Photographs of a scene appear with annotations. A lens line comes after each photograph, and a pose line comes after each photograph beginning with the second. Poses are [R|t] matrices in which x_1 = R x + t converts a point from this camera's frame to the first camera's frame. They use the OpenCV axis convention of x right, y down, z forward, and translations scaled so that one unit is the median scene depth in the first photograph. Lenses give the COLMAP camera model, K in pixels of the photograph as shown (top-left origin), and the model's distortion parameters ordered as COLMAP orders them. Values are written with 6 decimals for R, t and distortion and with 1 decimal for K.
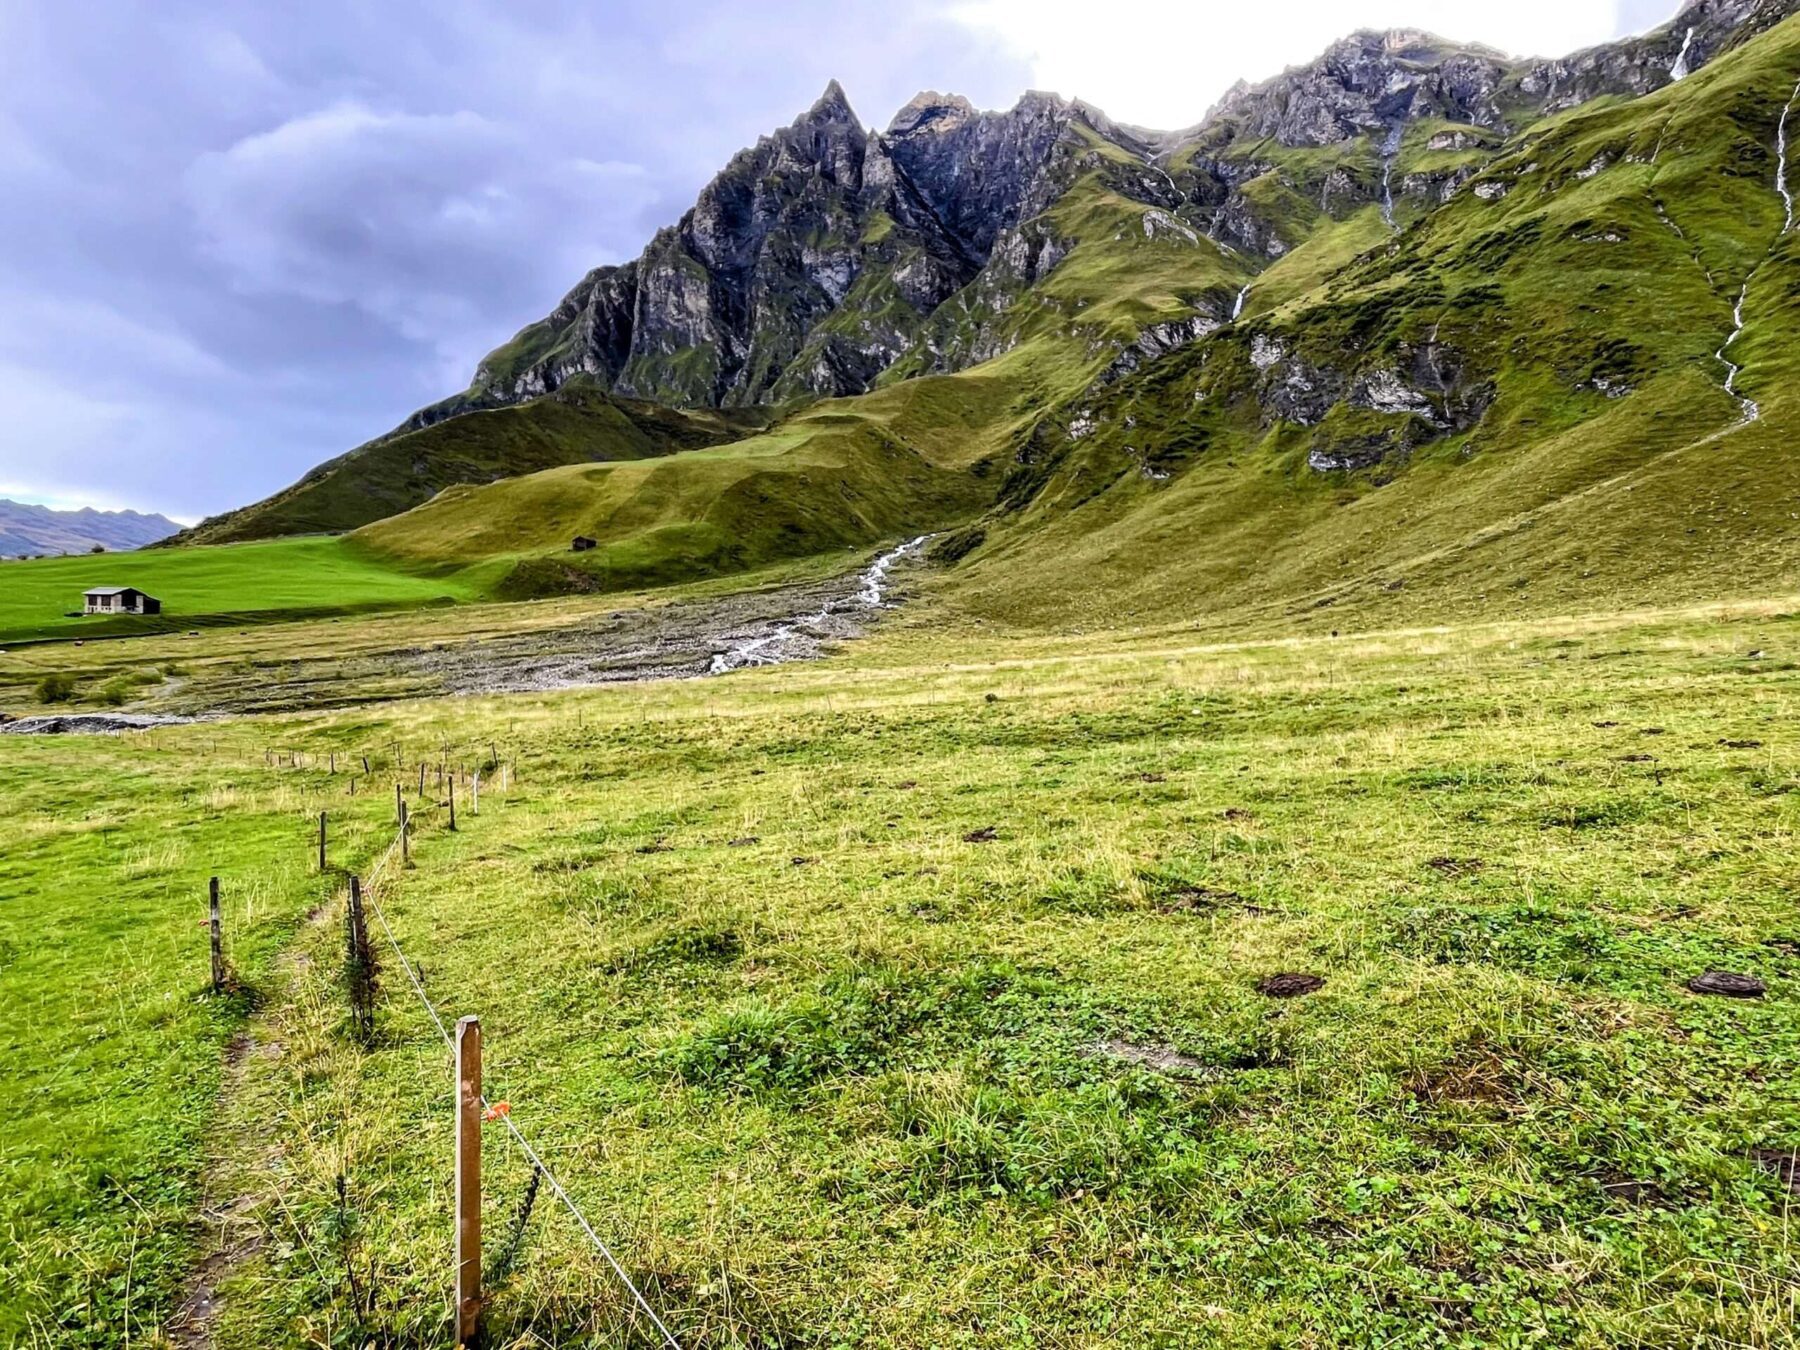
lens RADIAL K [[1046.9, 0, 876.6], [0, 1046.9, 679.7], [0, 0, 1]] dist [0.002721, -0.020755]
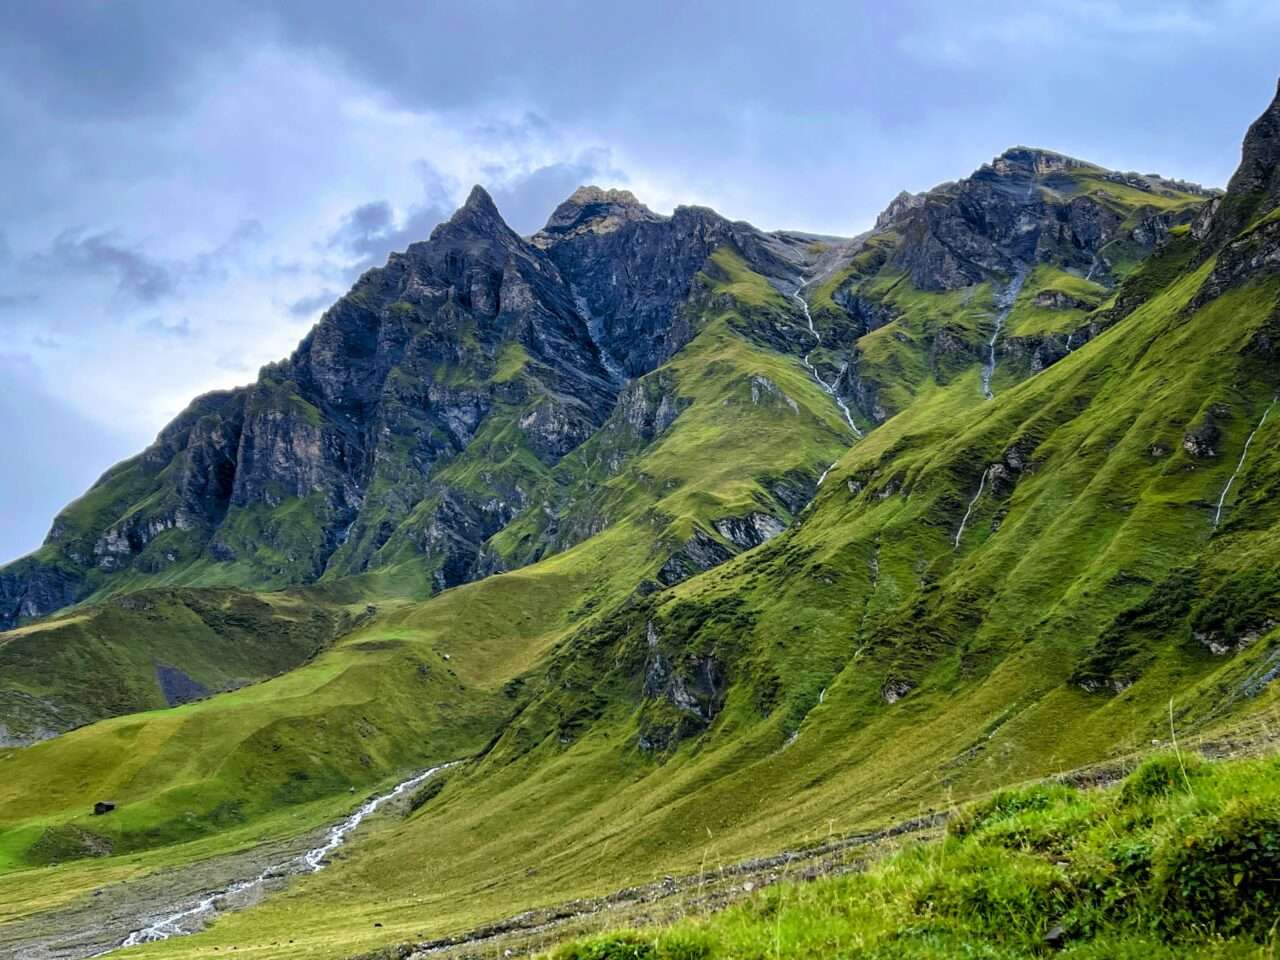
lens RADIAL K [[1436.8, 0, 640.0], [0, 1436.8, 480.0], [0, 0, 1]] dist [0.158482, -0.516192]
pose [[0.999246, -0.031744, 0.022357, 0.103715], [0.036338, 0.967449, -0.250444, -0.018307], [-0.013679, 0.251068, 0.967873, -0.239754]]
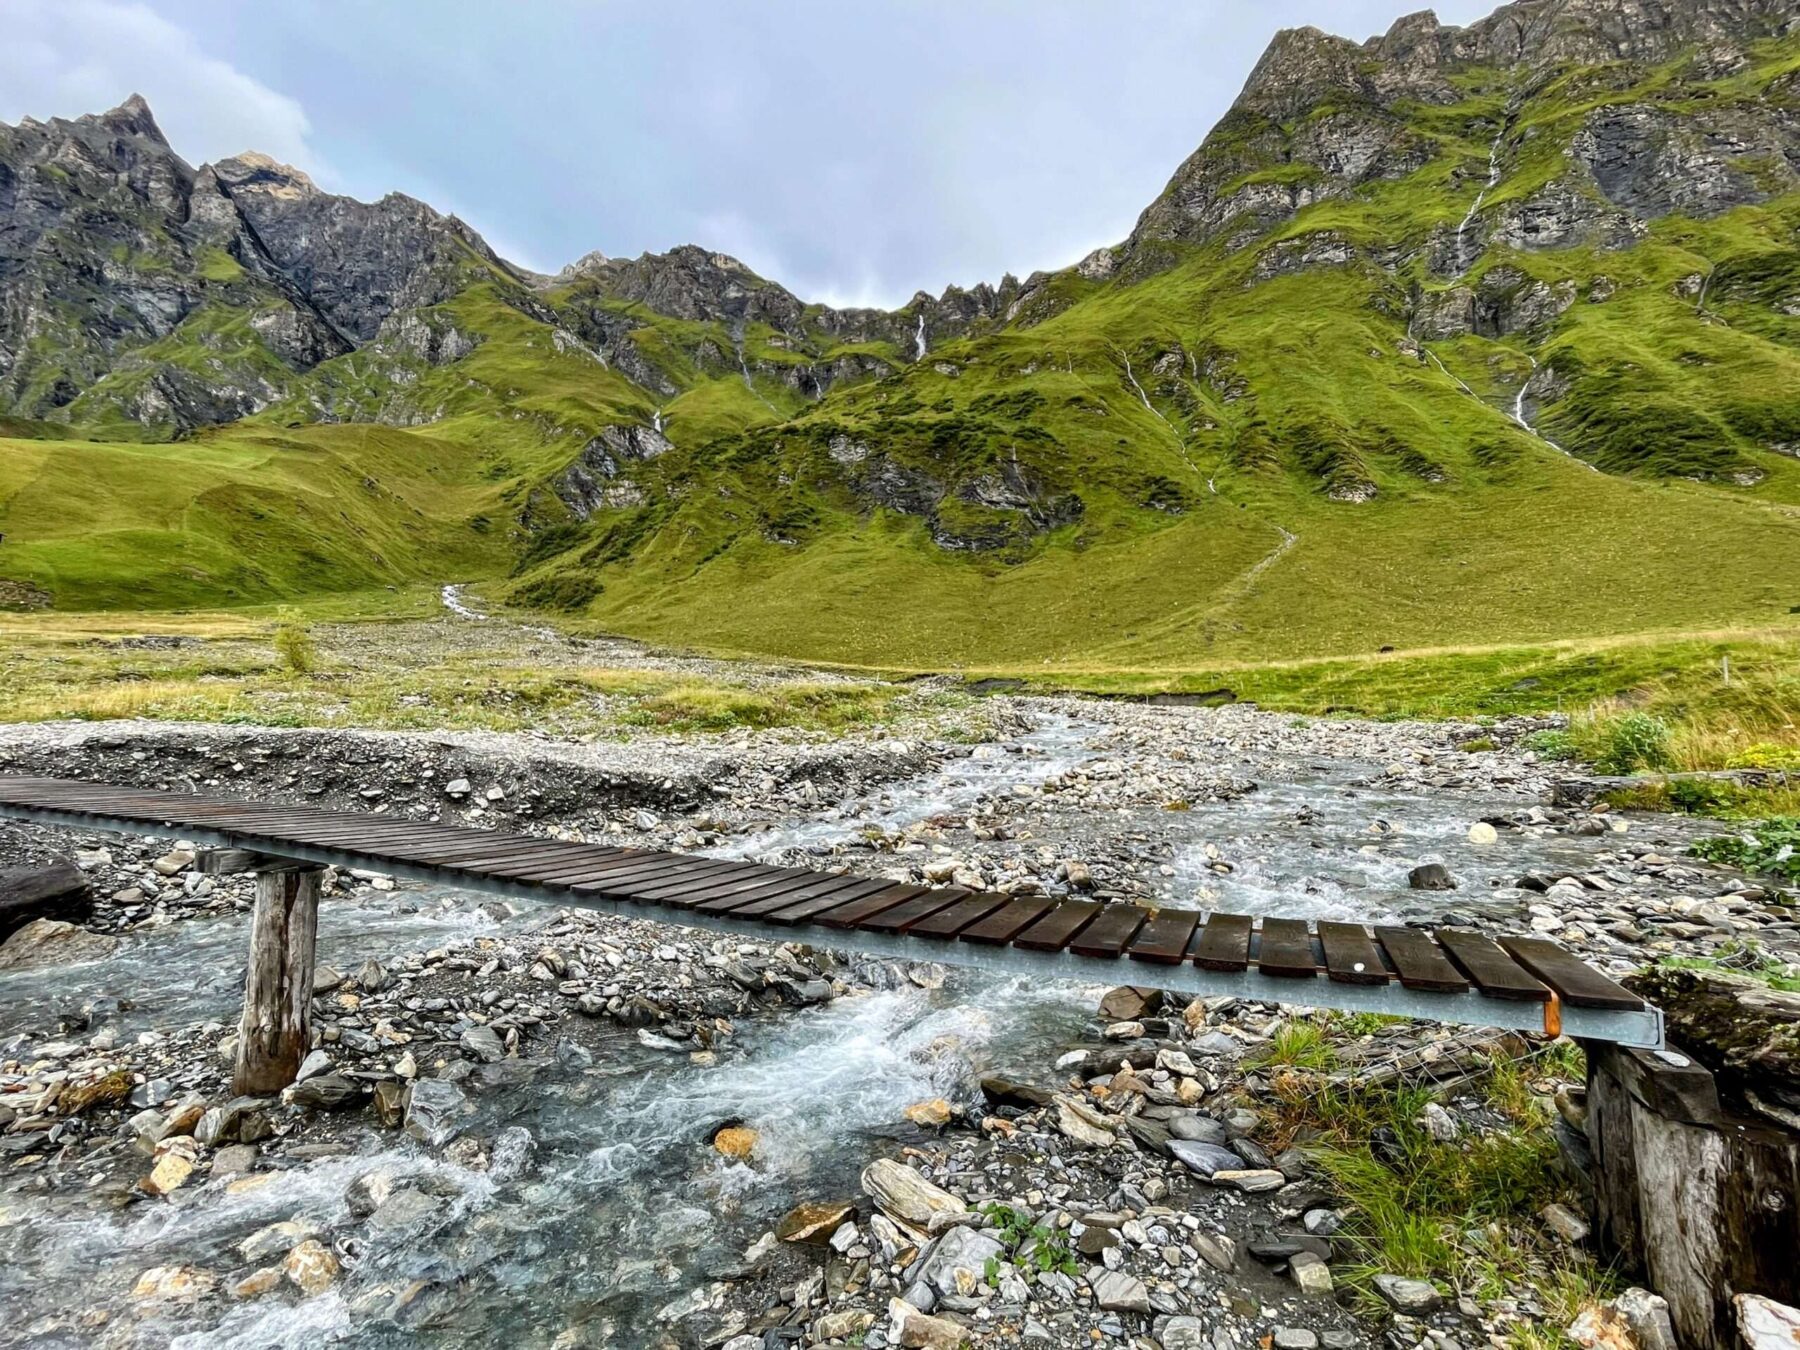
lens RADIAL K [[850.9, 0, 900.0], [0, 850.9, 675.0], [0, 0, 1]] dist [-0.000086, 0.001170]
pose [[0.735884, 0.019549, 0.676825, -0.073531], [0.037379, 0.996886, -0.069433, 0.002636], [-0.676075, 0.076393, 0.732862, 0.088679]]
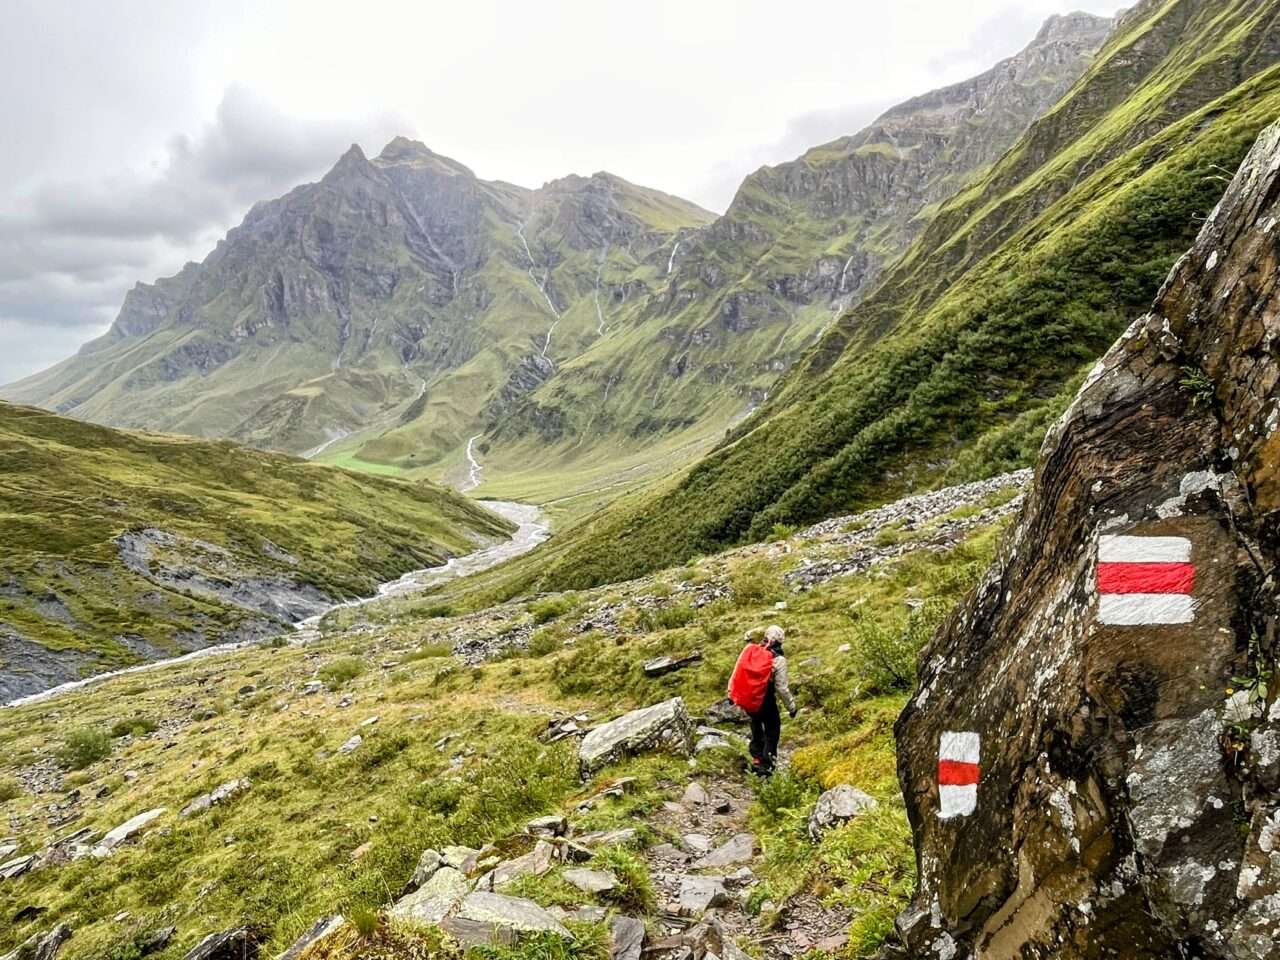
lens RADIAL K [[830.9, 0, 640.0], [0, 830.9, 480.0], [0, 0, 1]] dist [0.041718, -0.059471]
pose [[0.938186, -0.098026, 0.331961, -0.202715], [0.071517, 0.993263, 0.091182, -0.102688], [-0.338663, -0.061805, 0.938876, -1.098646]]
